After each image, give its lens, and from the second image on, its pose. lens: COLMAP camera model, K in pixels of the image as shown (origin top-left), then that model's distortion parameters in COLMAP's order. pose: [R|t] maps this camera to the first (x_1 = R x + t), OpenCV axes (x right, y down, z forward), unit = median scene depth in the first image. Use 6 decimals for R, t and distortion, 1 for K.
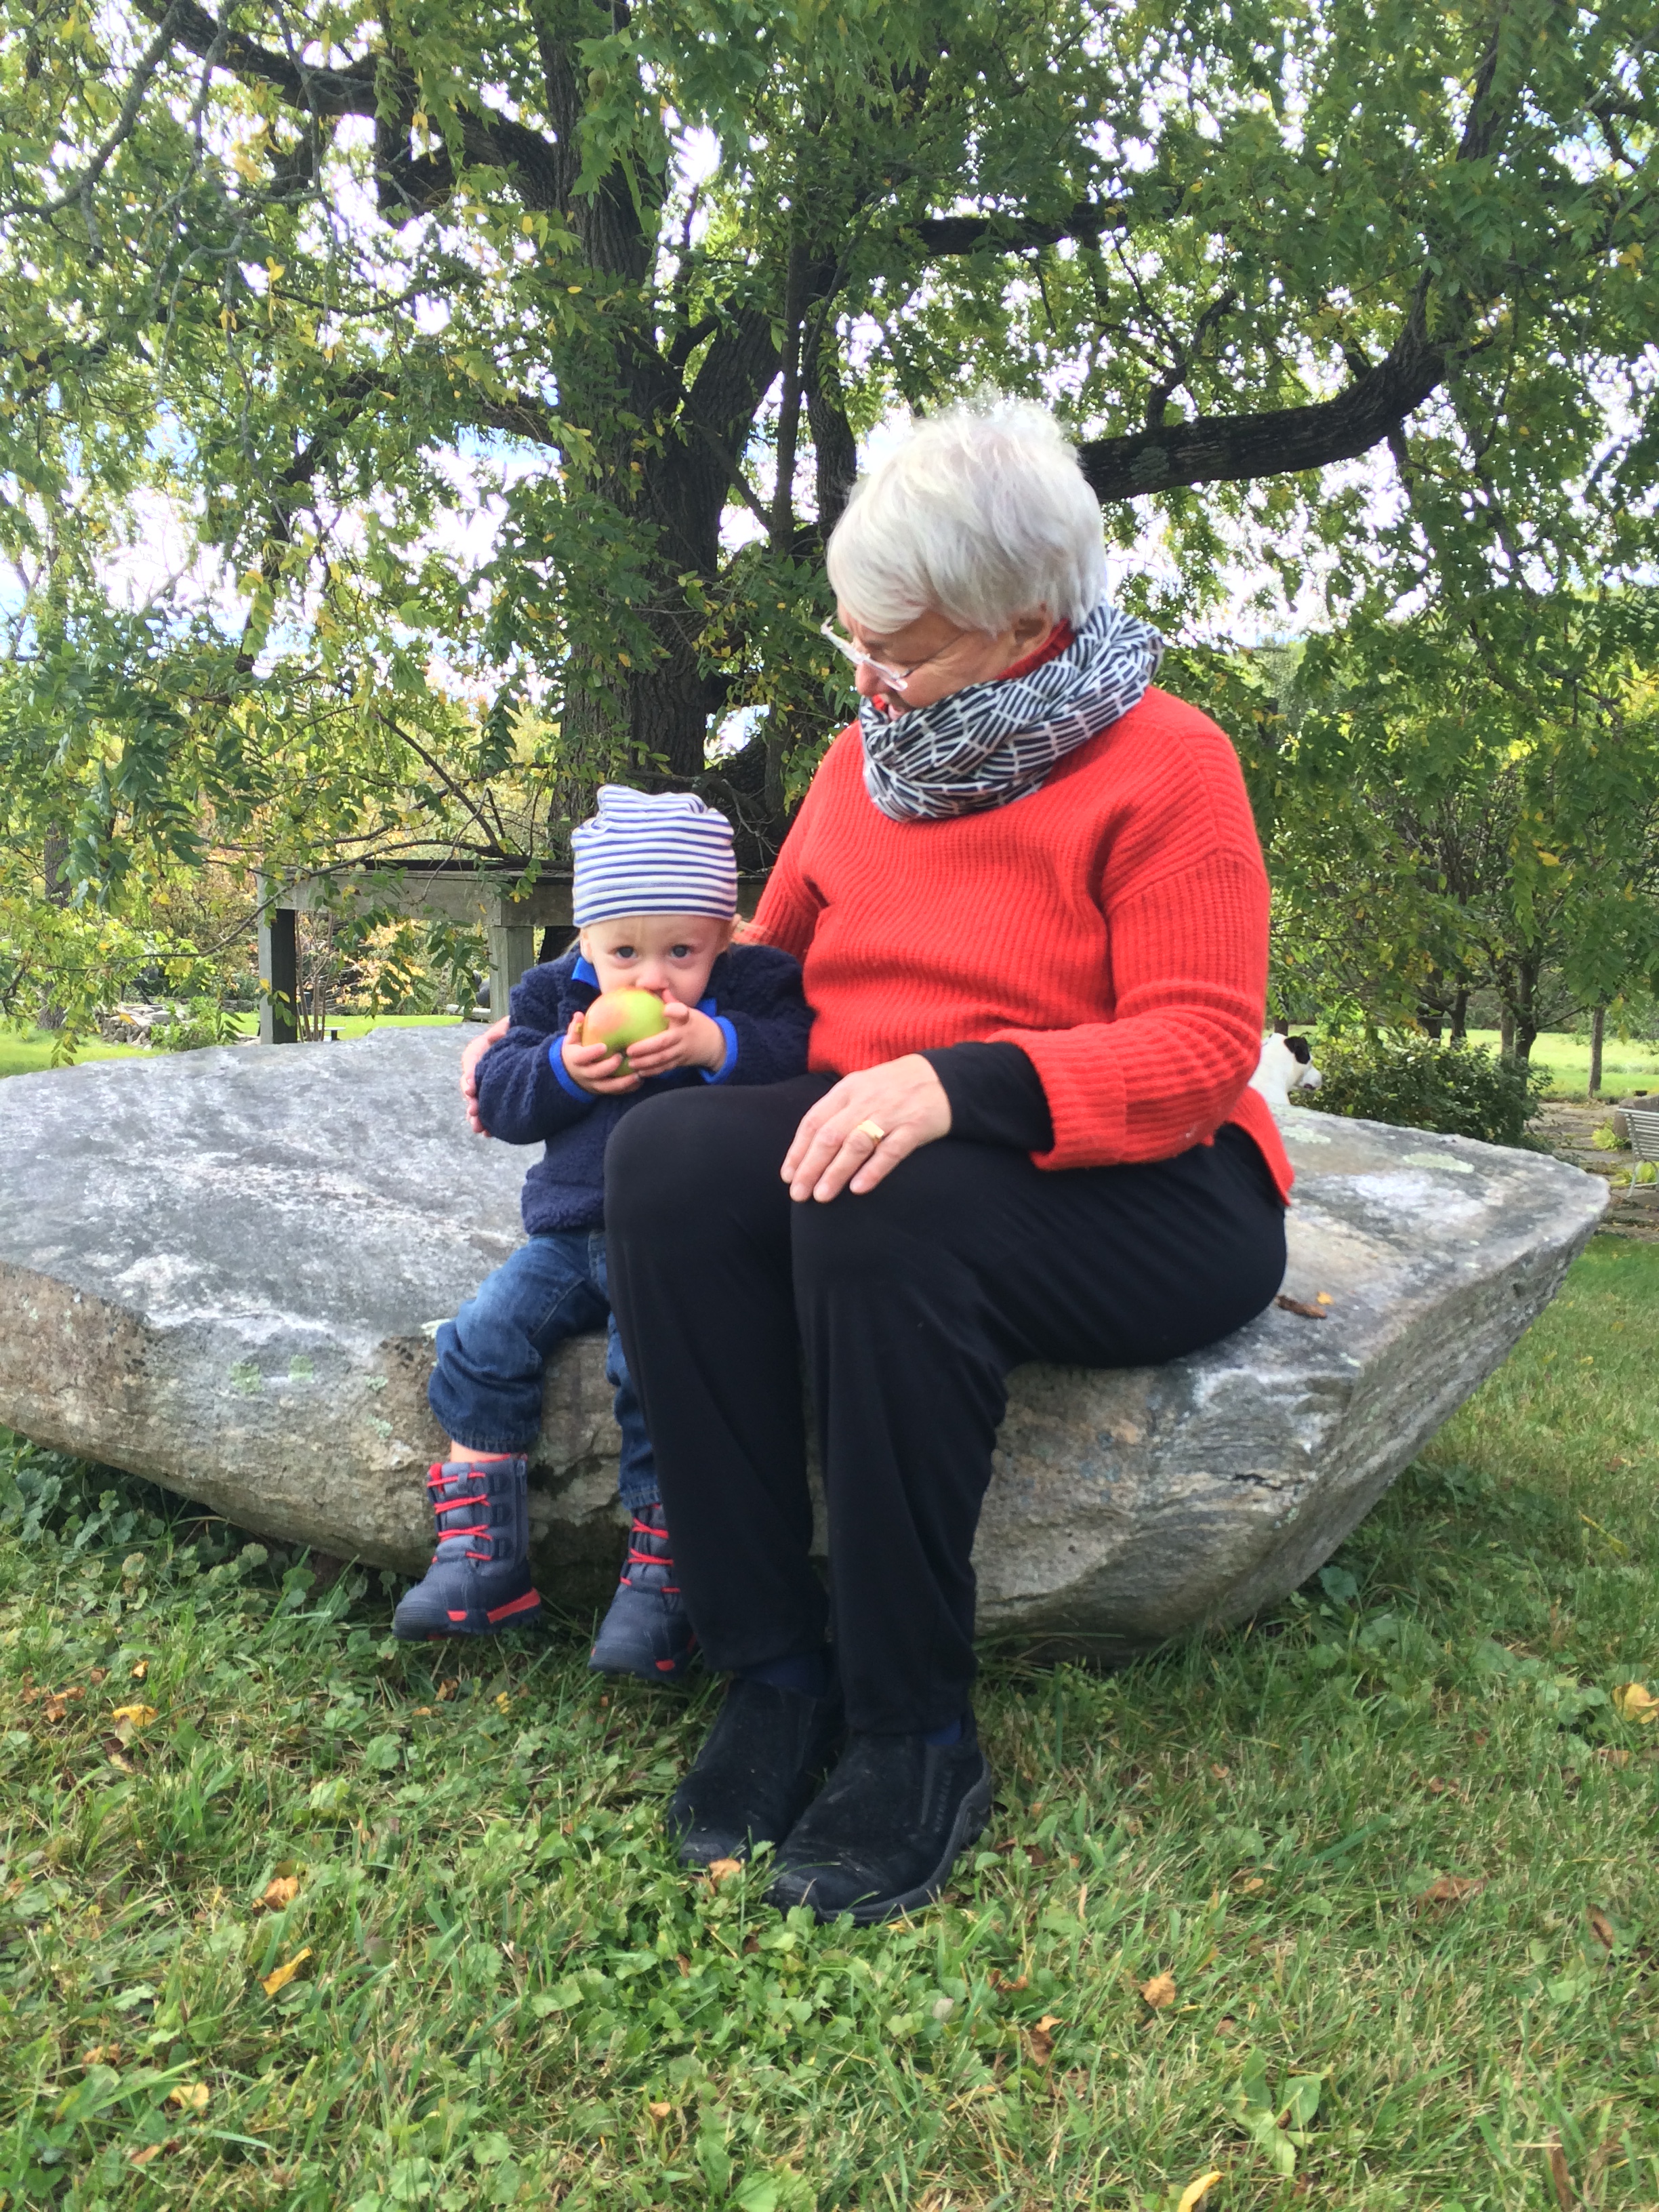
lens RADIAL K [[1908.6, 0, 829.5], [0, 1908.6, 1106.0], [0, 0, 1]] dist [0.081203, -0.138542]
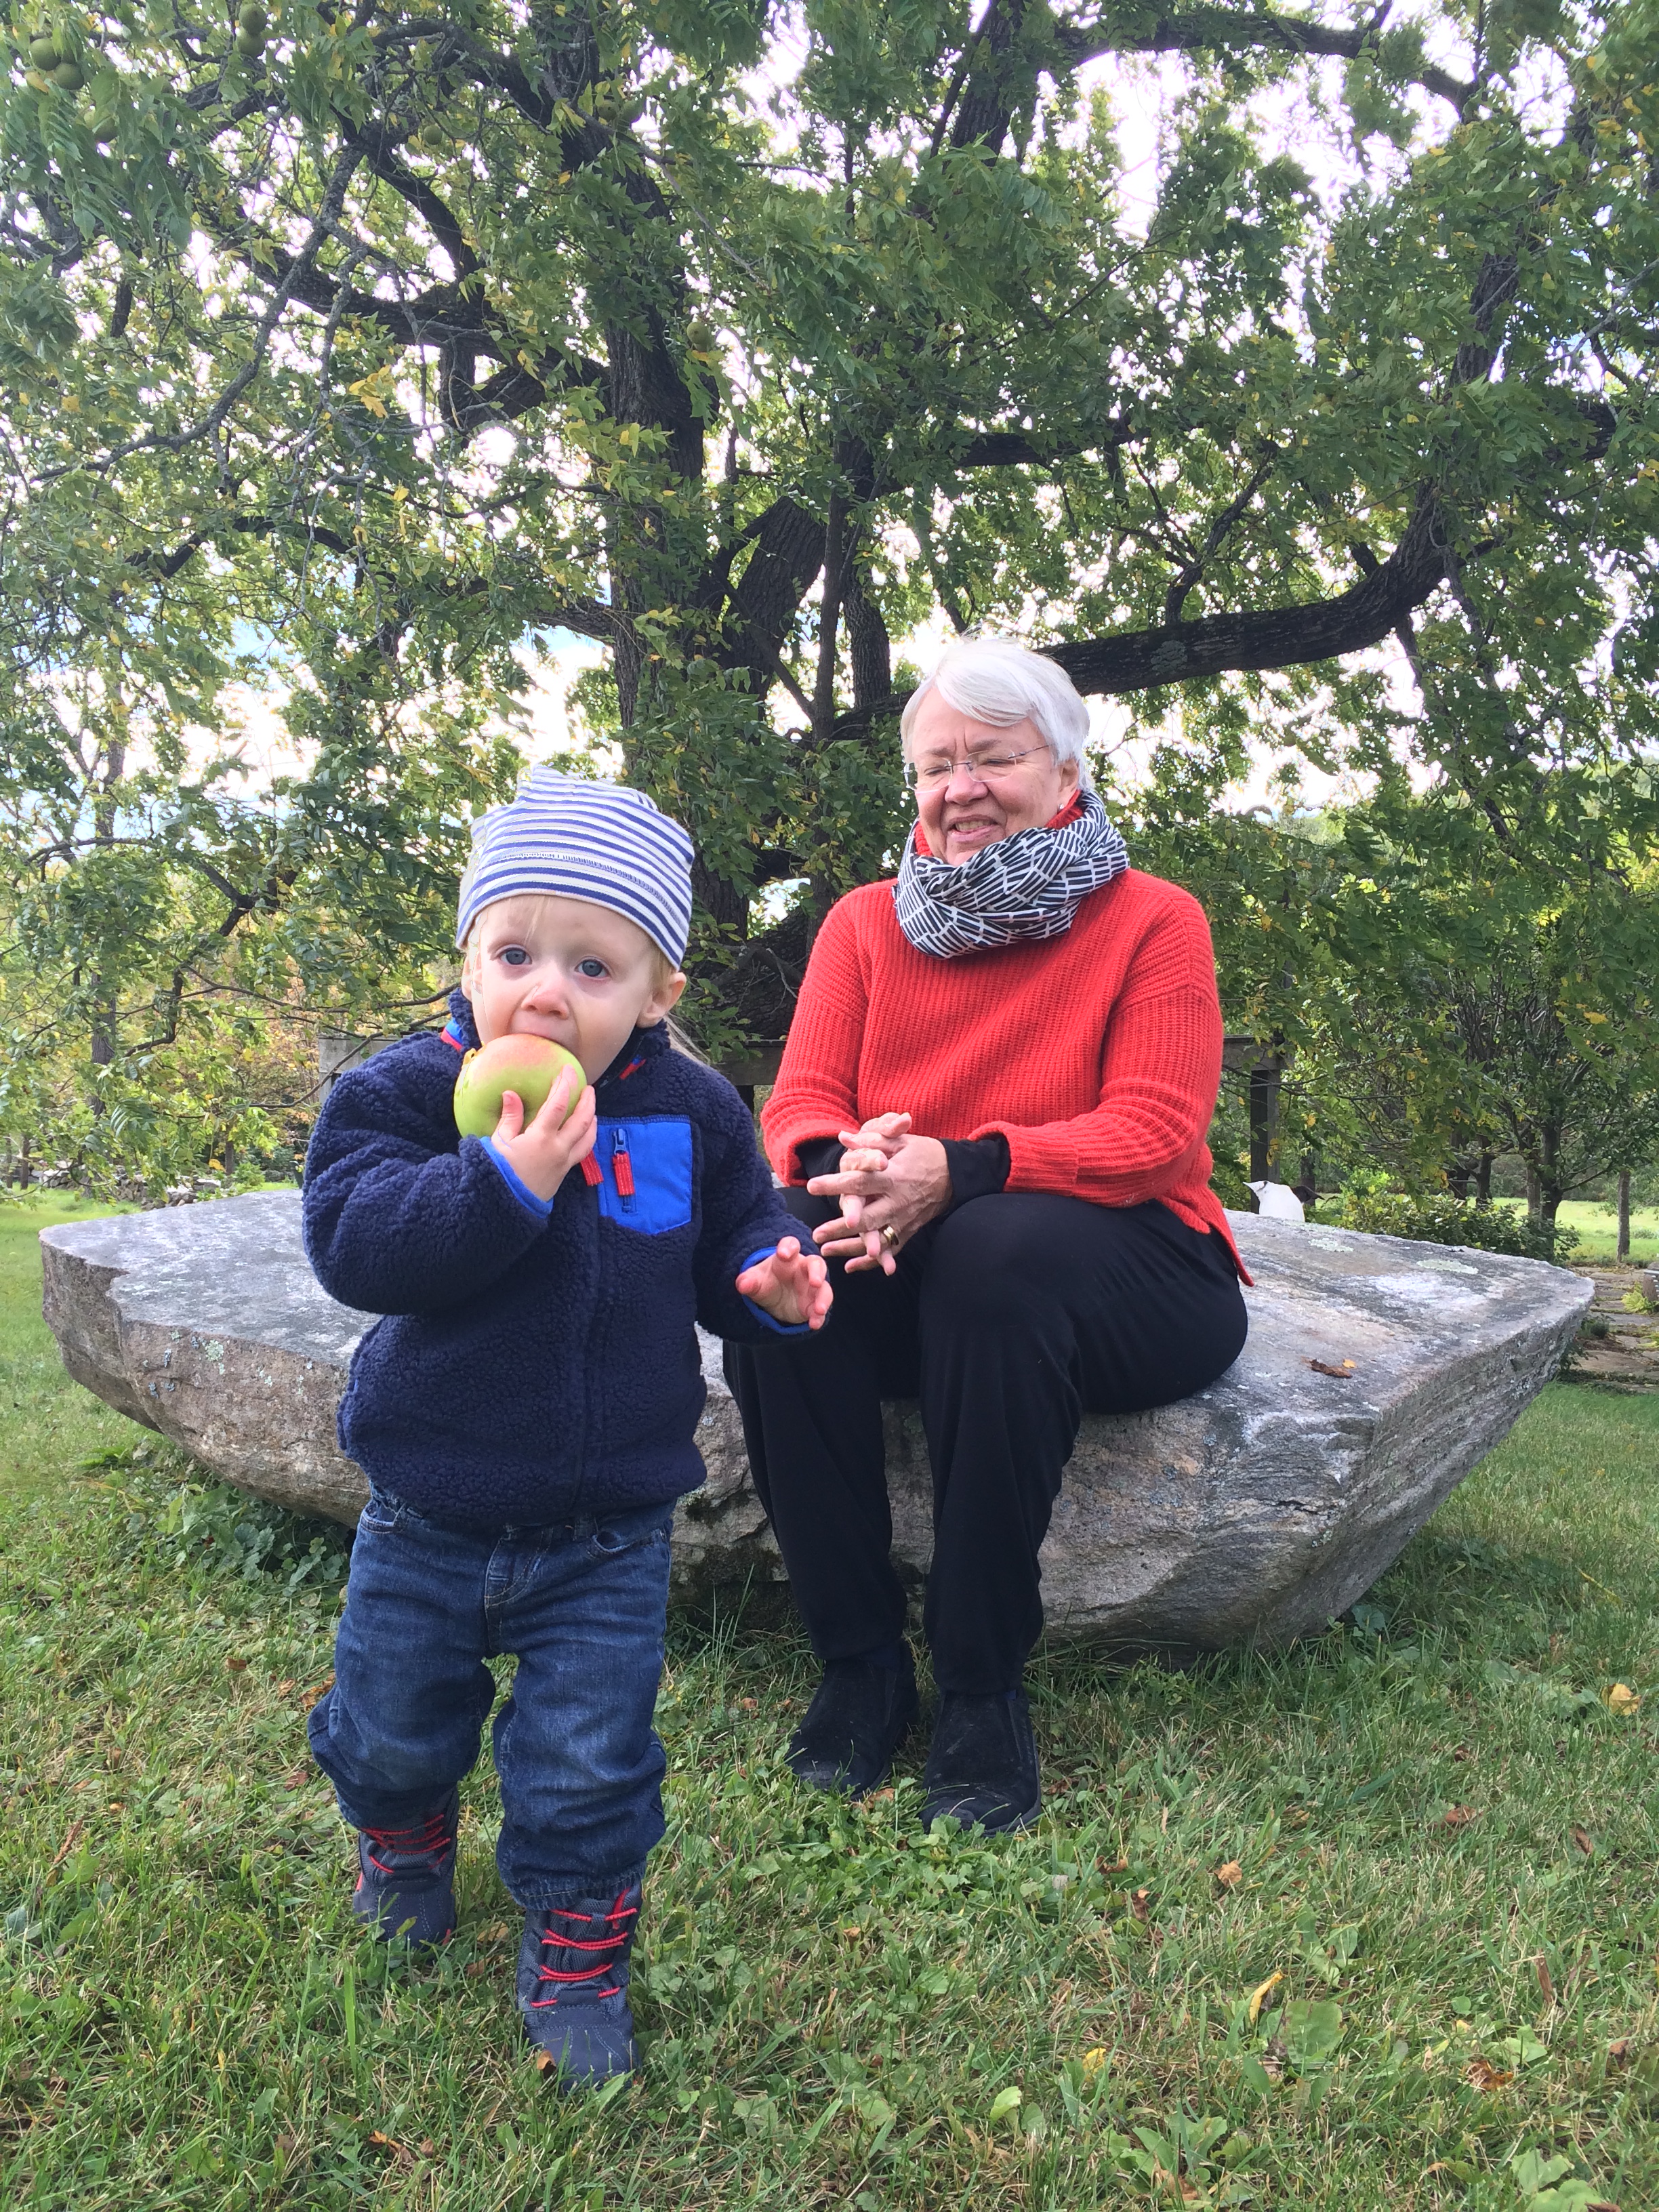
lens RADIAL K [[1943.5, 0, 829.5], [0, 1943.5, 1106.0], [0, 0, 1]] dist [0.117311, -0.205288]
pose [[0.999961, -0.001543, -0.008747, -0.051730], [0.000741, 0.995854, -0.090959, 0.047424], [0.008851, 0.090949, 0.995816, -0.219534]]
